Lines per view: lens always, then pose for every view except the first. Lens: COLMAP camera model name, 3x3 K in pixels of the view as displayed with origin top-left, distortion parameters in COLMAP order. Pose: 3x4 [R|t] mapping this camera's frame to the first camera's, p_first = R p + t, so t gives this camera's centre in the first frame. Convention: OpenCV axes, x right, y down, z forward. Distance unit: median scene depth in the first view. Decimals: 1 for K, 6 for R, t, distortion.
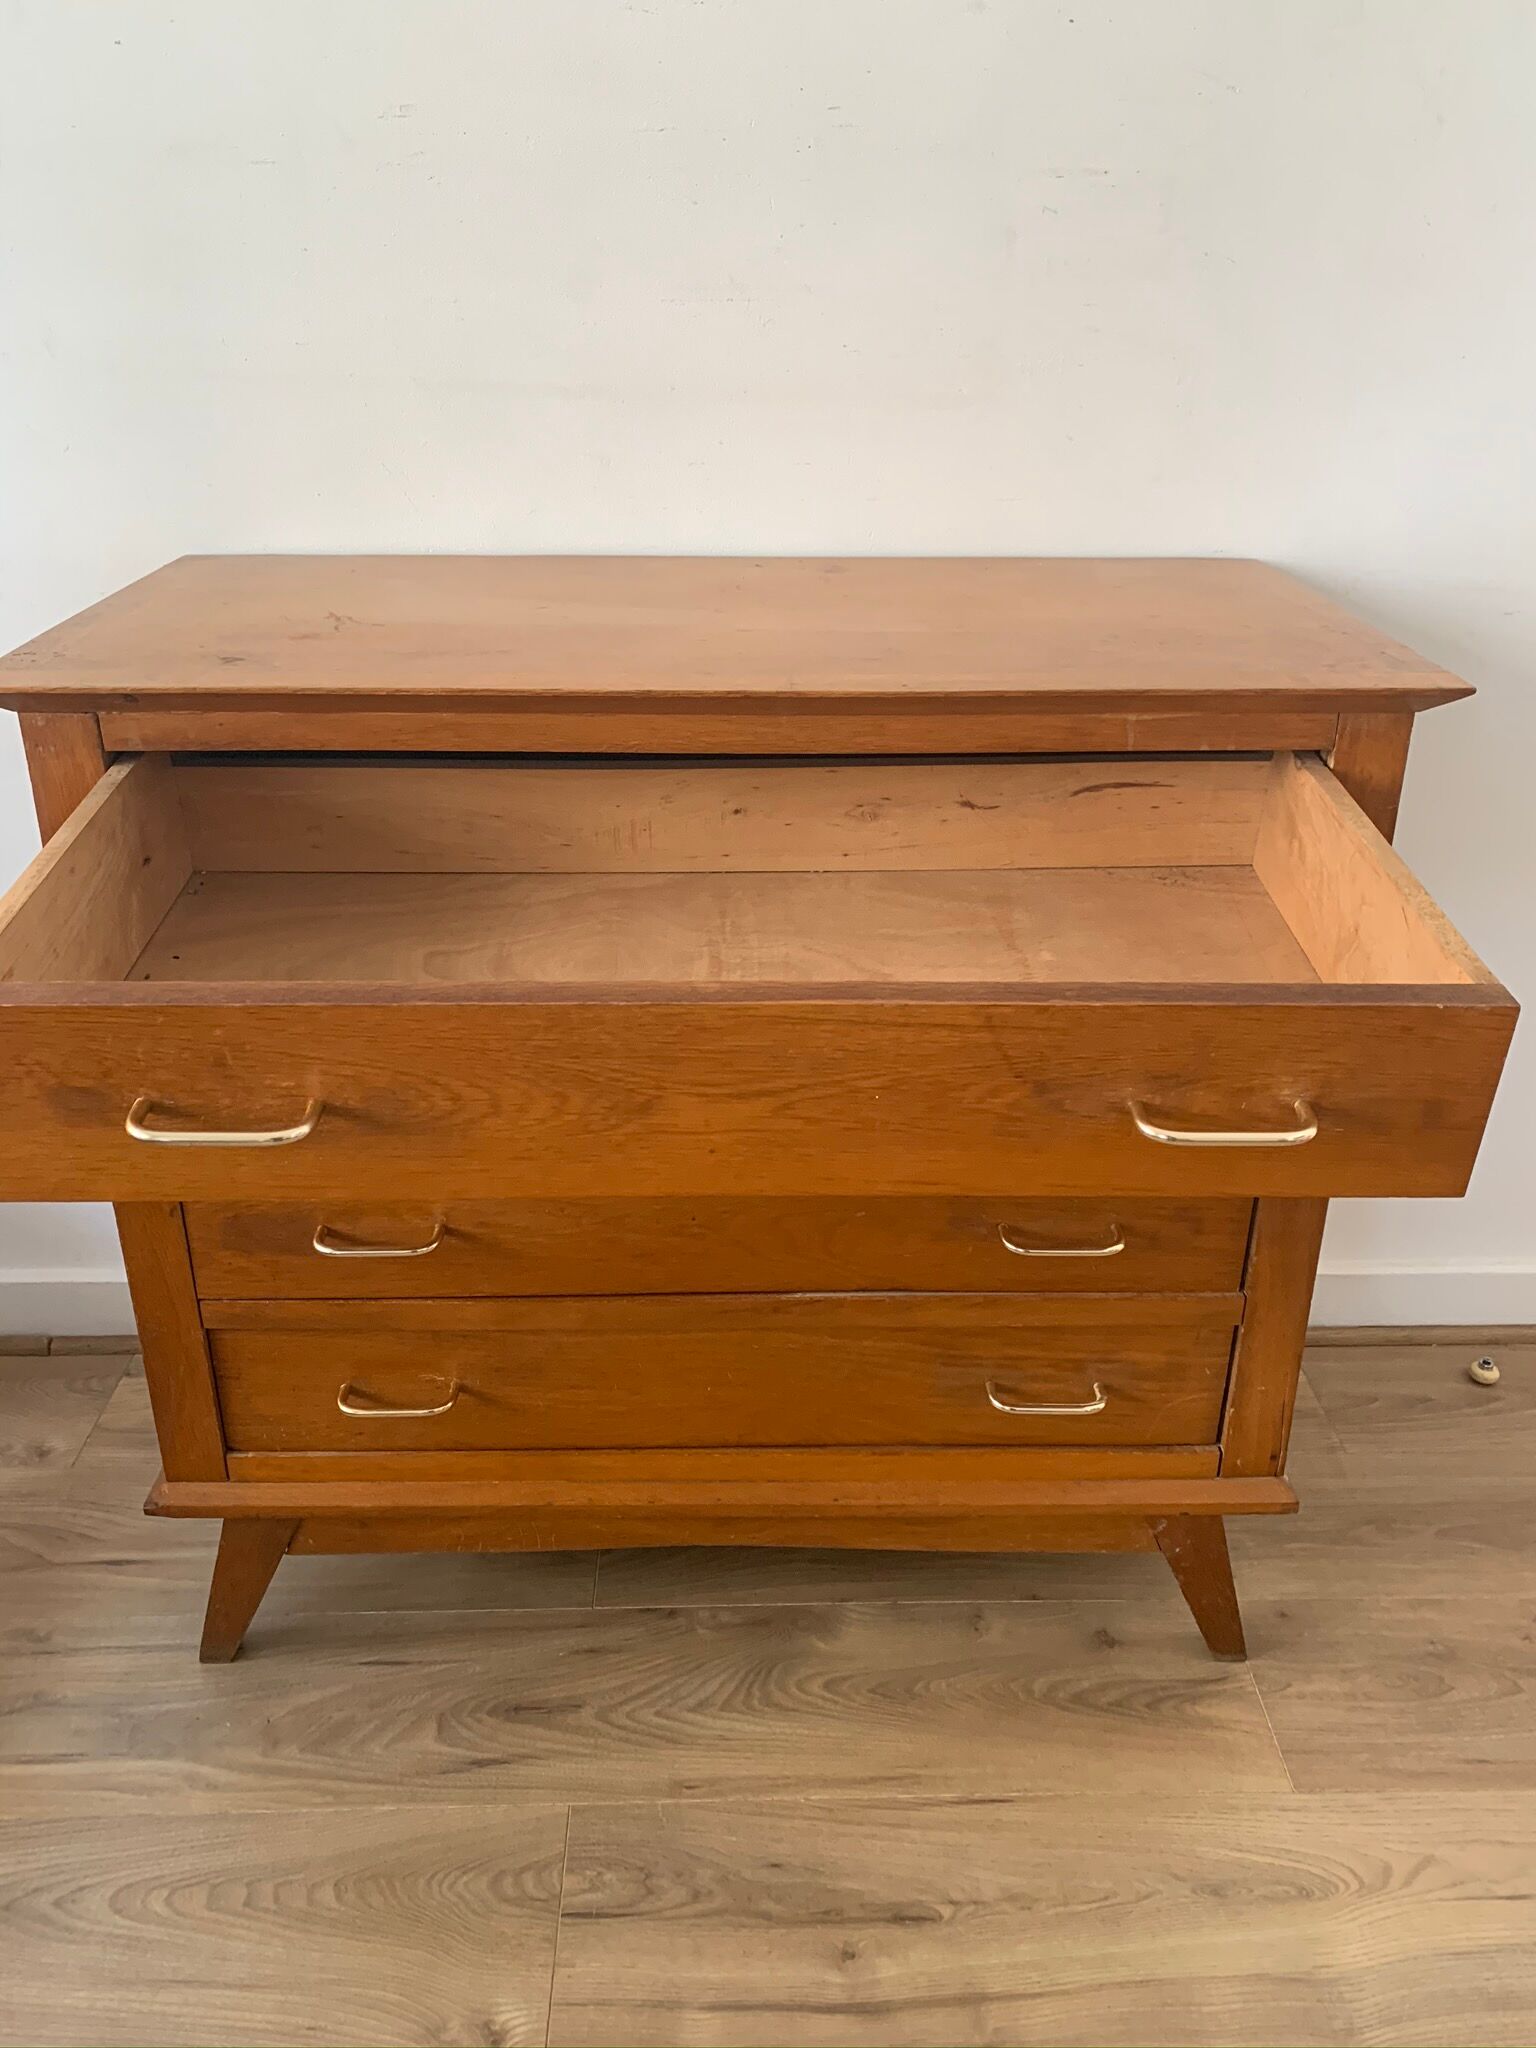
lens RADIAL K [[1570.5, 0, 781.1], [0, 1570.5, 1006.3], [0, 0, 1]] dist [0.011309, -0.007214]
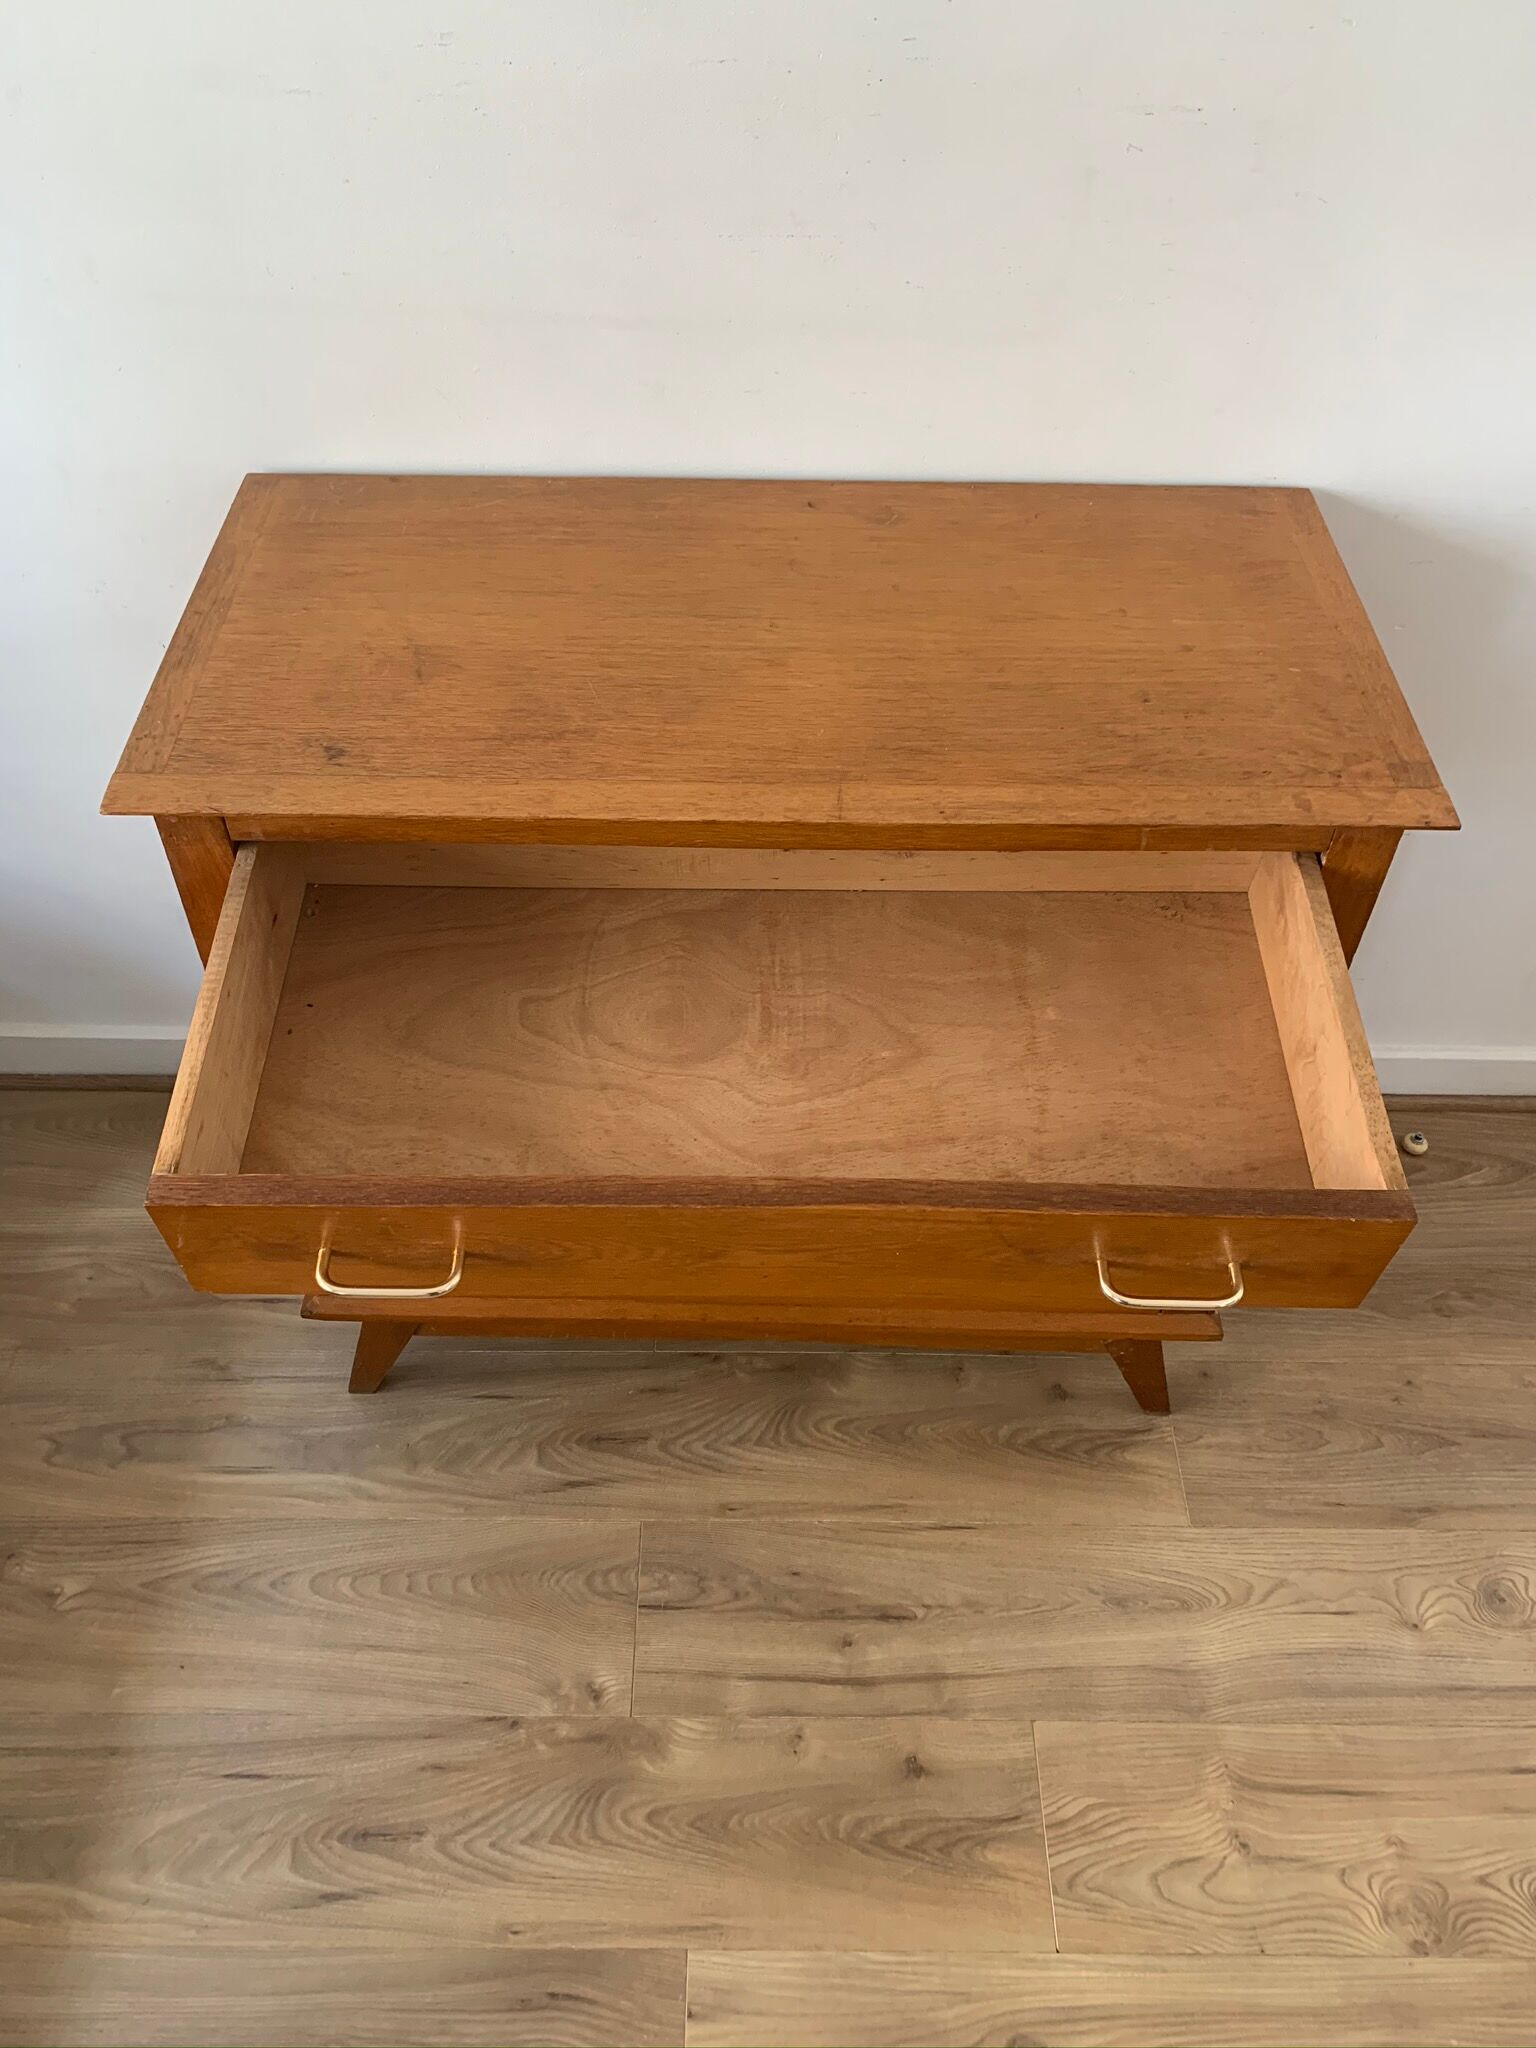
lens RADIAL K [[1570.5, 0, 764.8], [0, 1570.5, 1014.3], [0, 0, 1]] dist [0.011309, -0.007214]
pose [[0.999473, 0.027776, -0.016807, -0.019428], [-0.019478, 0.927211, 0.374033, -0.382974], [0.025973, -0.373508, 0.927263, -0.068491]]
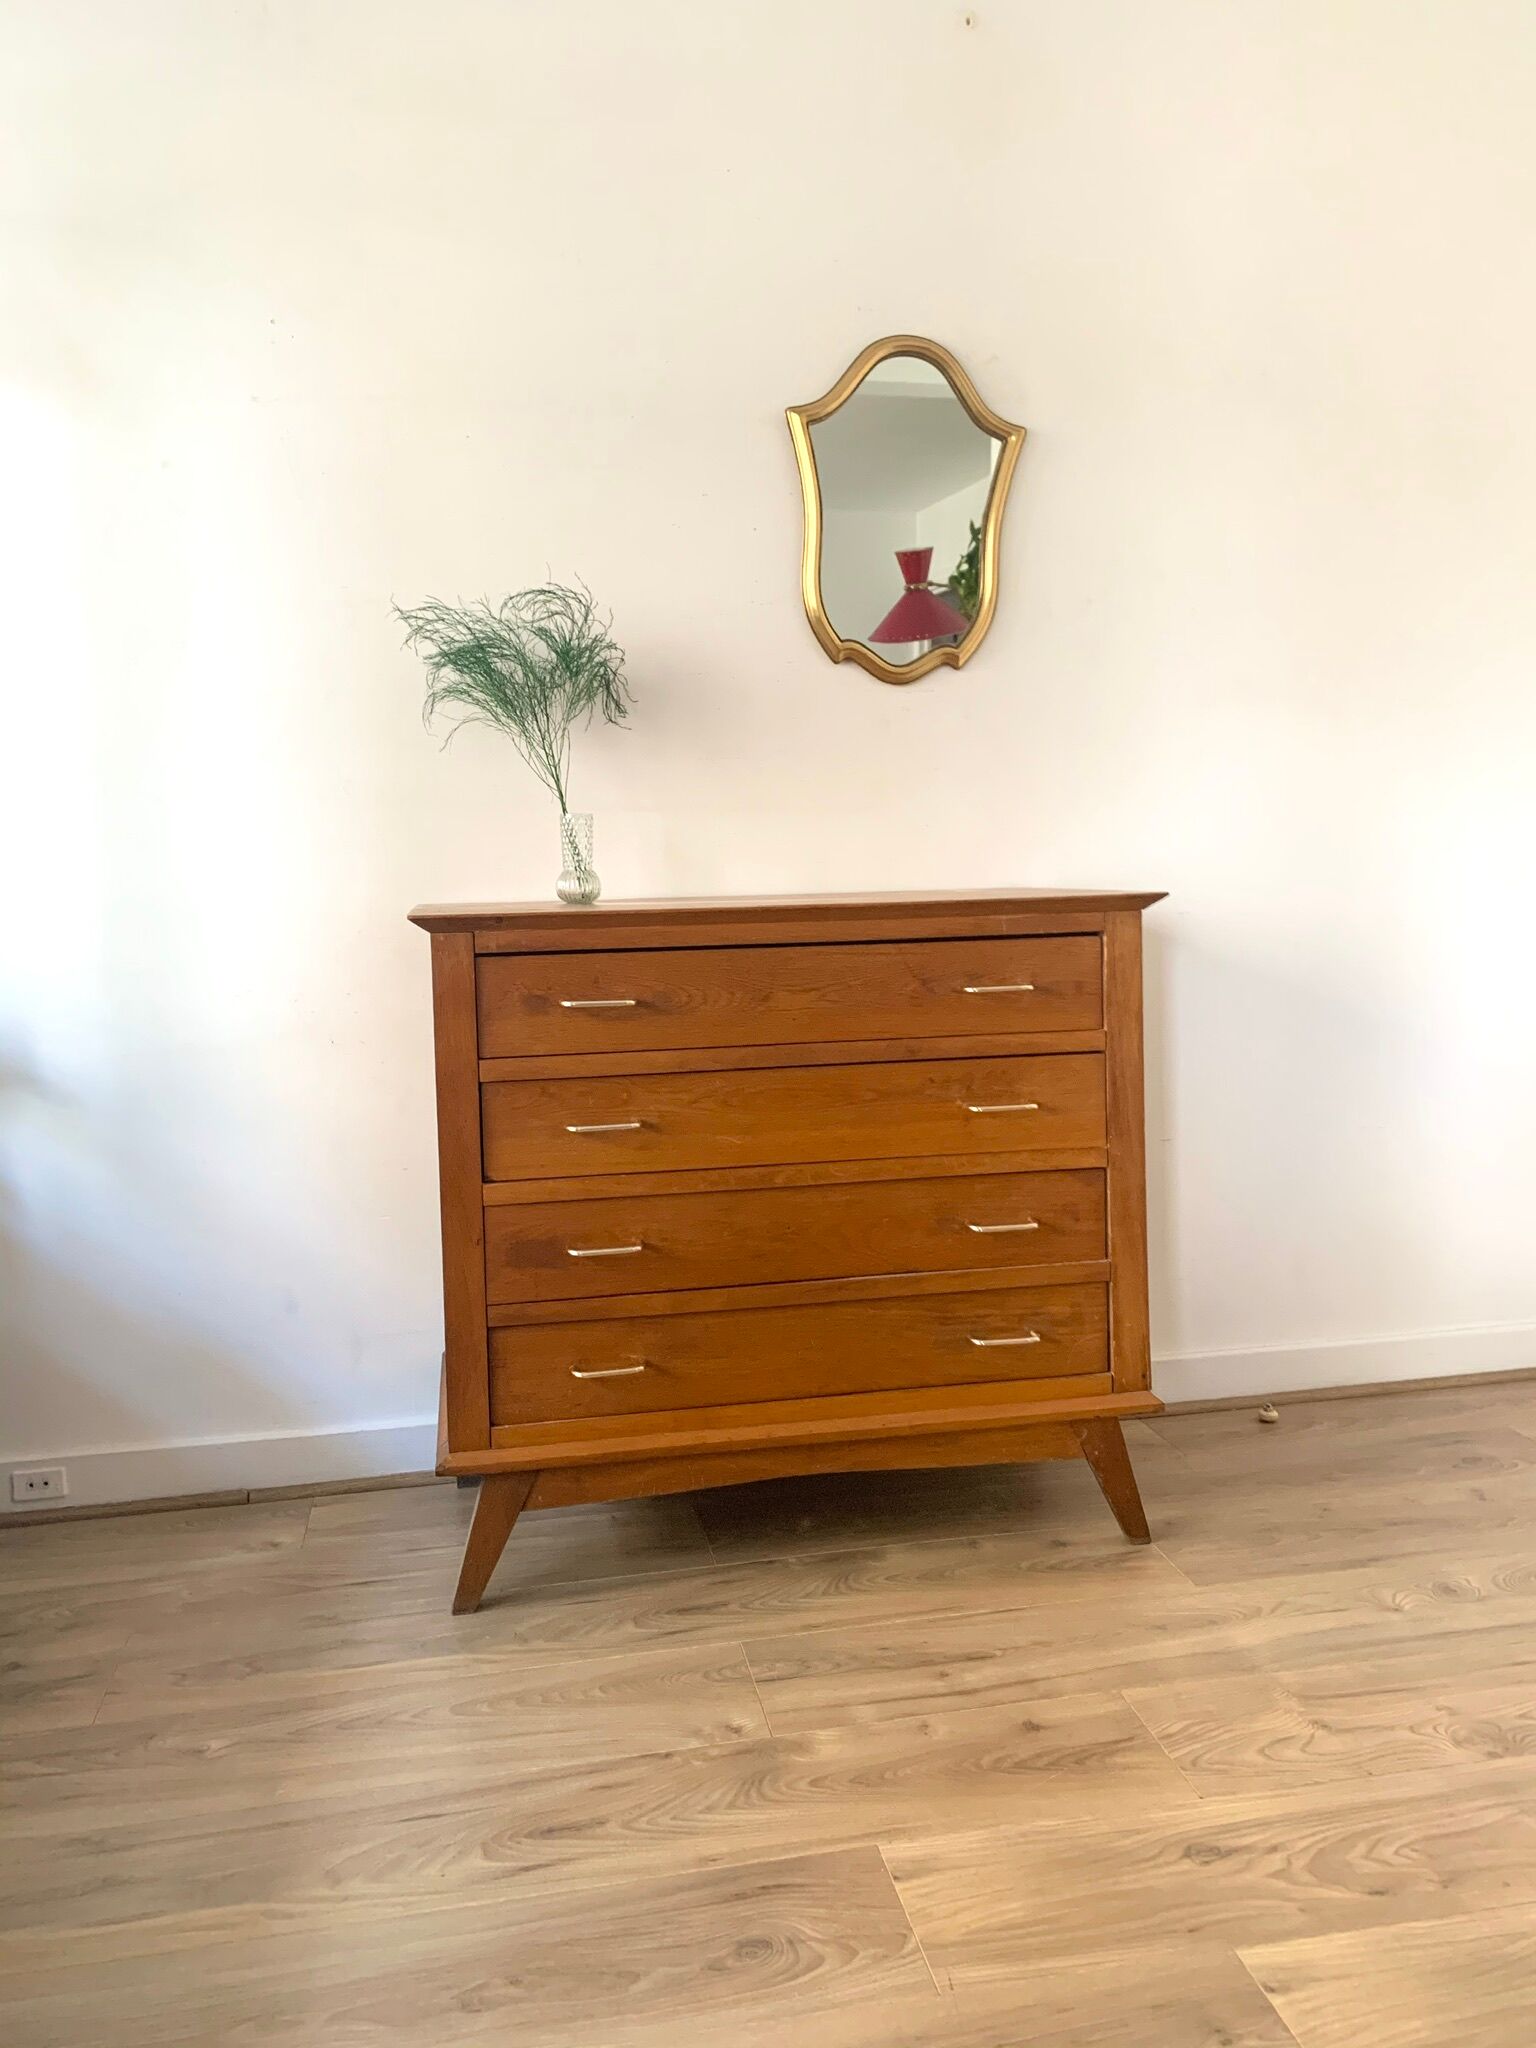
lens RADIAL K [[1570.5, 0, 768.7], [0, 1570.5, 989.3], [0, 0, 1]] dist [0.011309, -0.007214]
pose [[0.985844, -0.048469, 0.160508, -0.311530], [0.102764, 0.931089, -0.350018, 0.450300], [-0.132482, 0.361558, 0.922889, -0.593561]]
